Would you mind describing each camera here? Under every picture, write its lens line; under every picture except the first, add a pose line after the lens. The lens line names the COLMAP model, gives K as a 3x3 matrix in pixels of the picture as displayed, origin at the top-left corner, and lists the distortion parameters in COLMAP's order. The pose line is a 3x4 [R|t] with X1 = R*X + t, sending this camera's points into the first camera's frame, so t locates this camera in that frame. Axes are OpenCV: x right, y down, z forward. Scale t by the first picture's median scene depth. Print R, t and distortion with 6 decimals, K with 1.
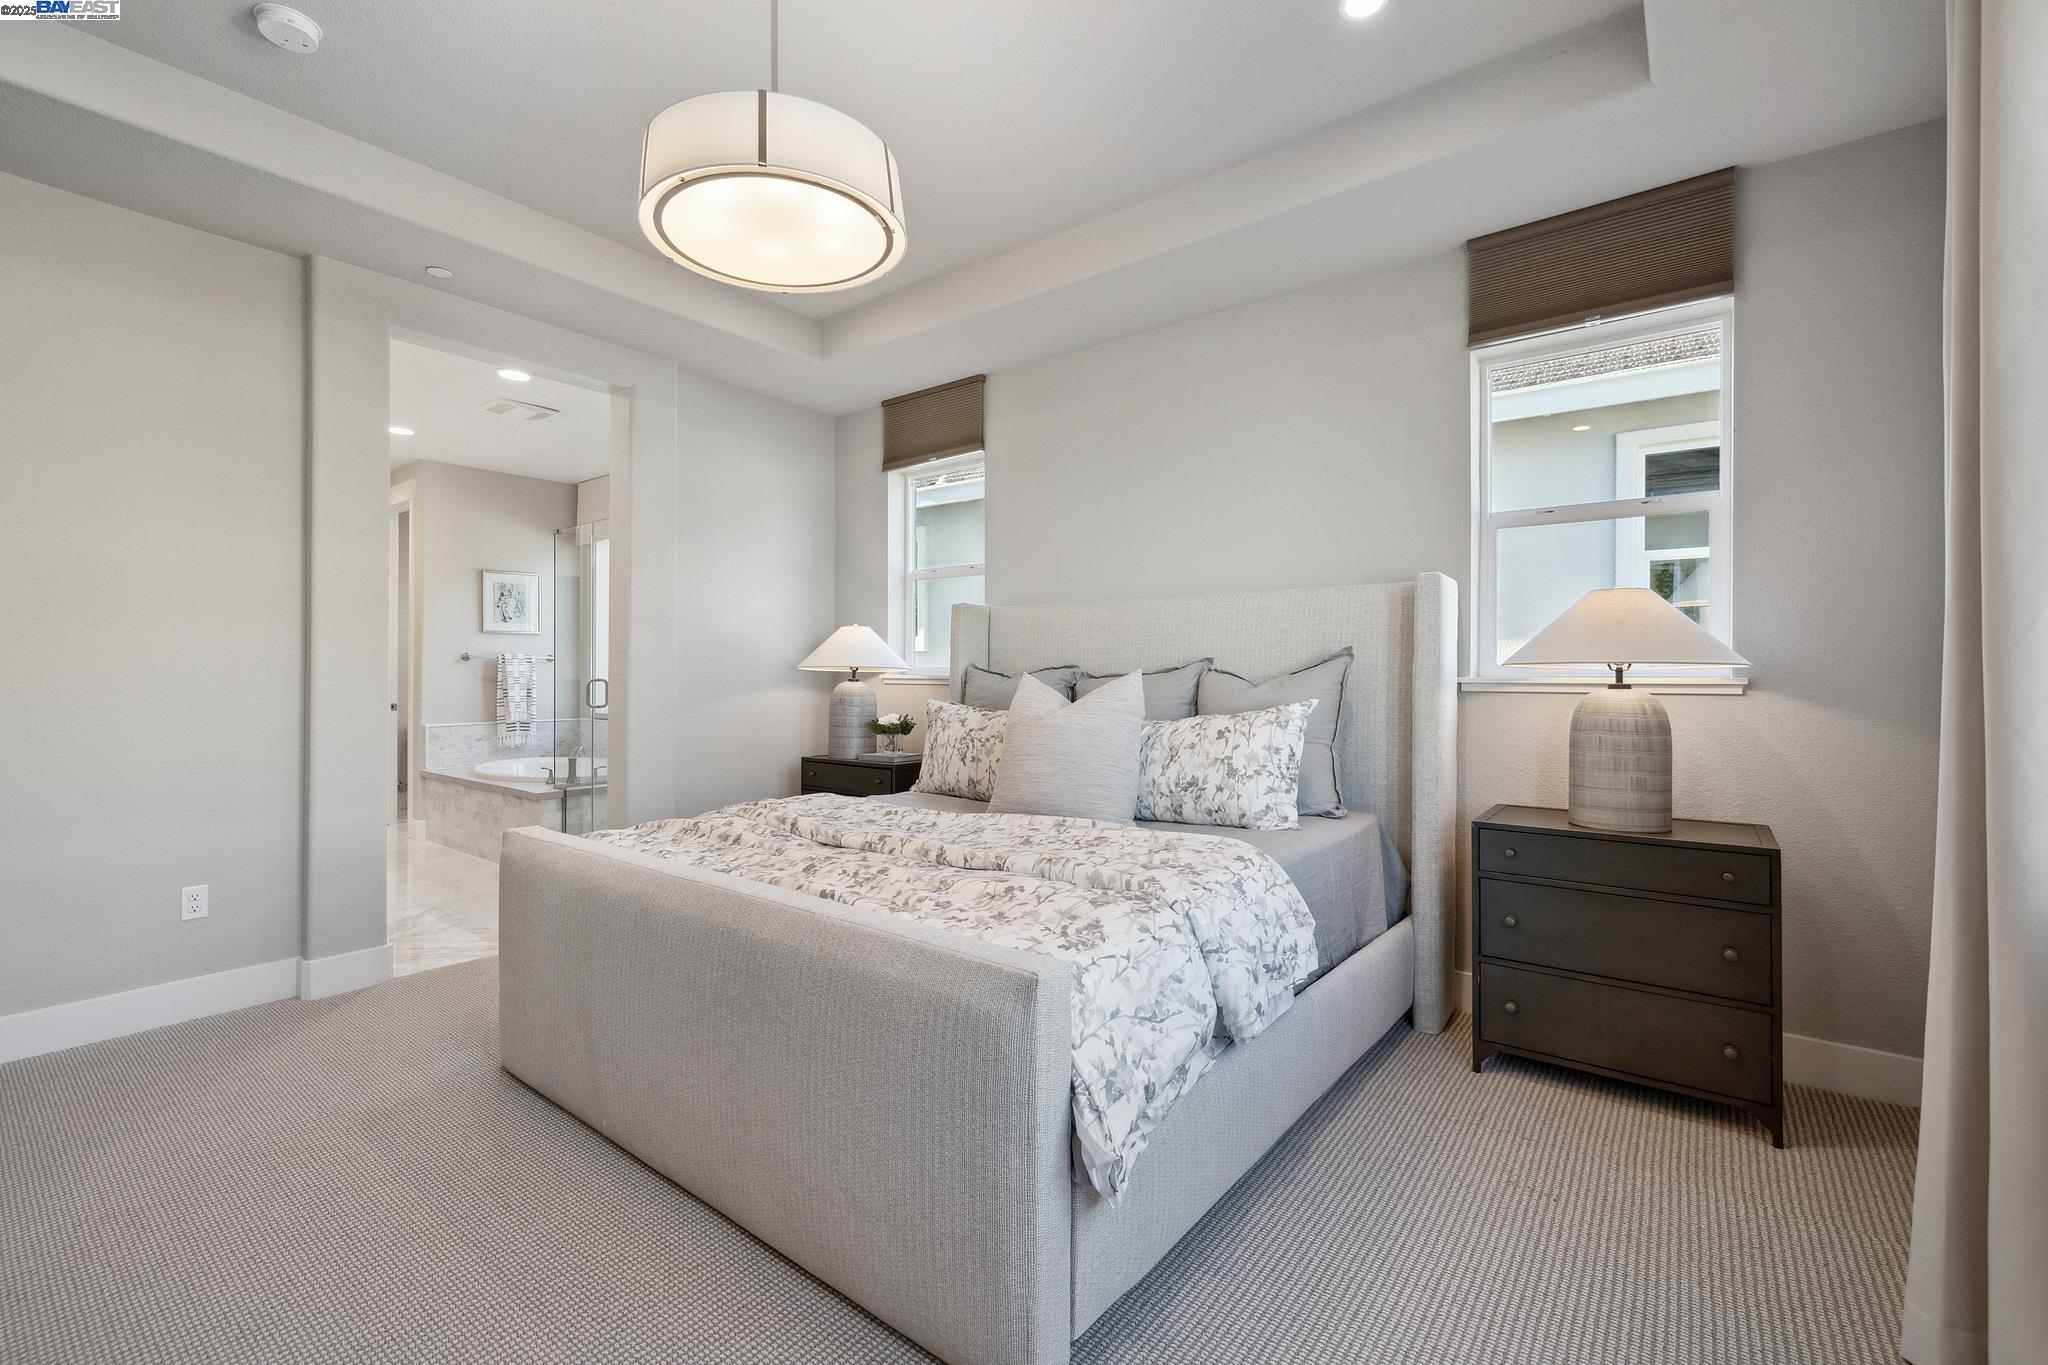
lens RADIAL K [[858.1, 0, 1027.5], [0, 858.1, 674.0], [0, 0, 1]] dist [0.002437, 0.000414]
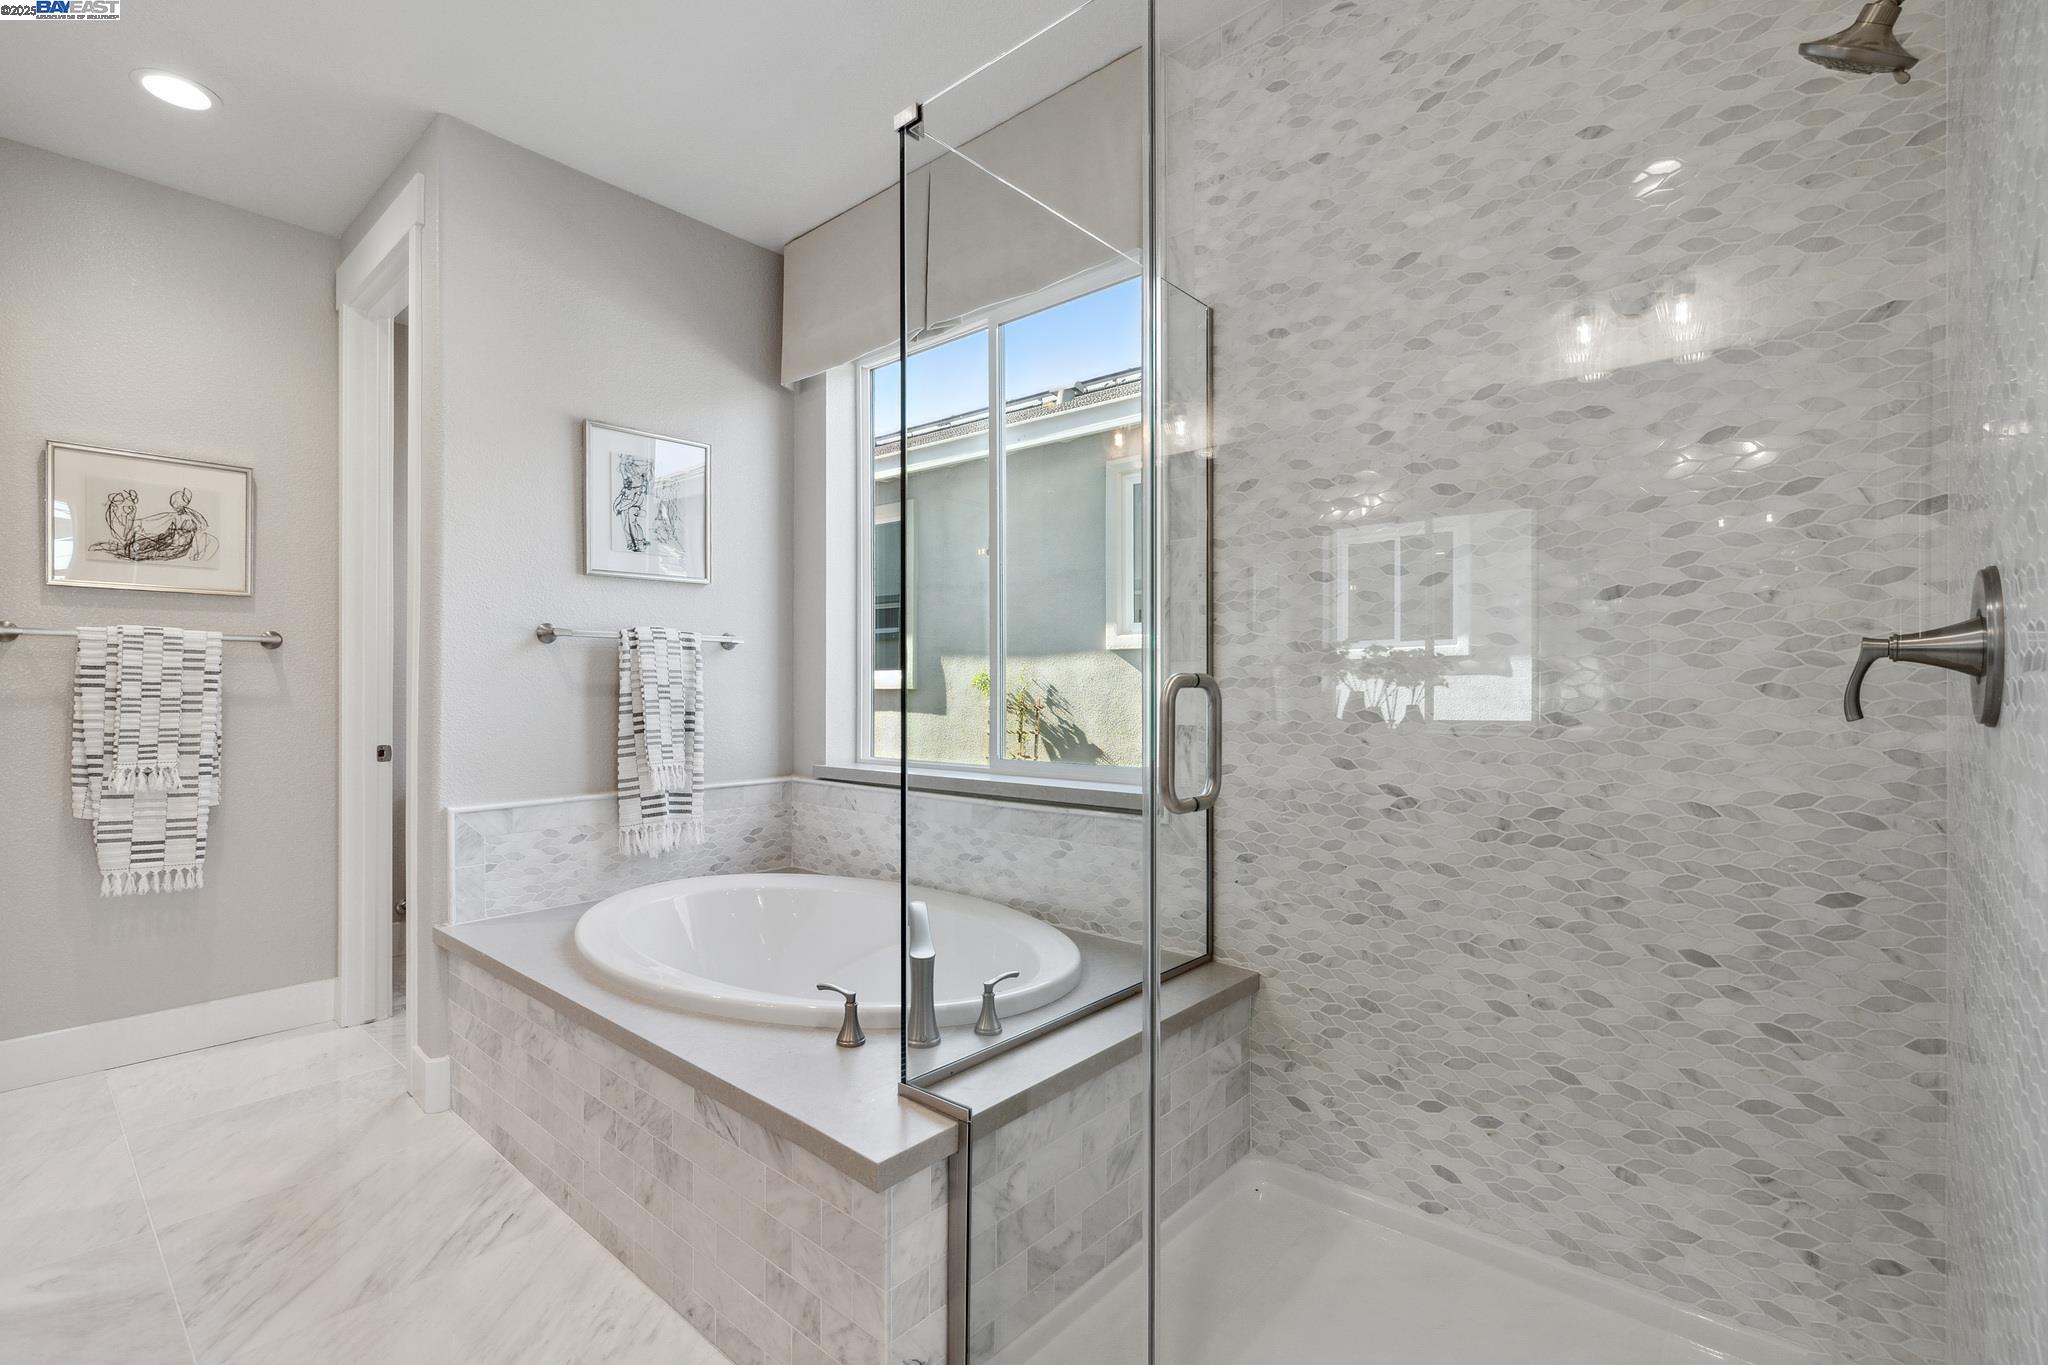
lens RADIAL K [[914.5, 0, 1030.0], [0, 914.5, 687.1], [0, 0, 1]] dist [-0.000649, -0.000253]
pose [[0.998141, 0.000288, -0.060950, -0.395144], [-0.000437, 0.999997, -0.002434, 0.006227], [0.060949, 0.002456, 0.998138, 0.576723]]
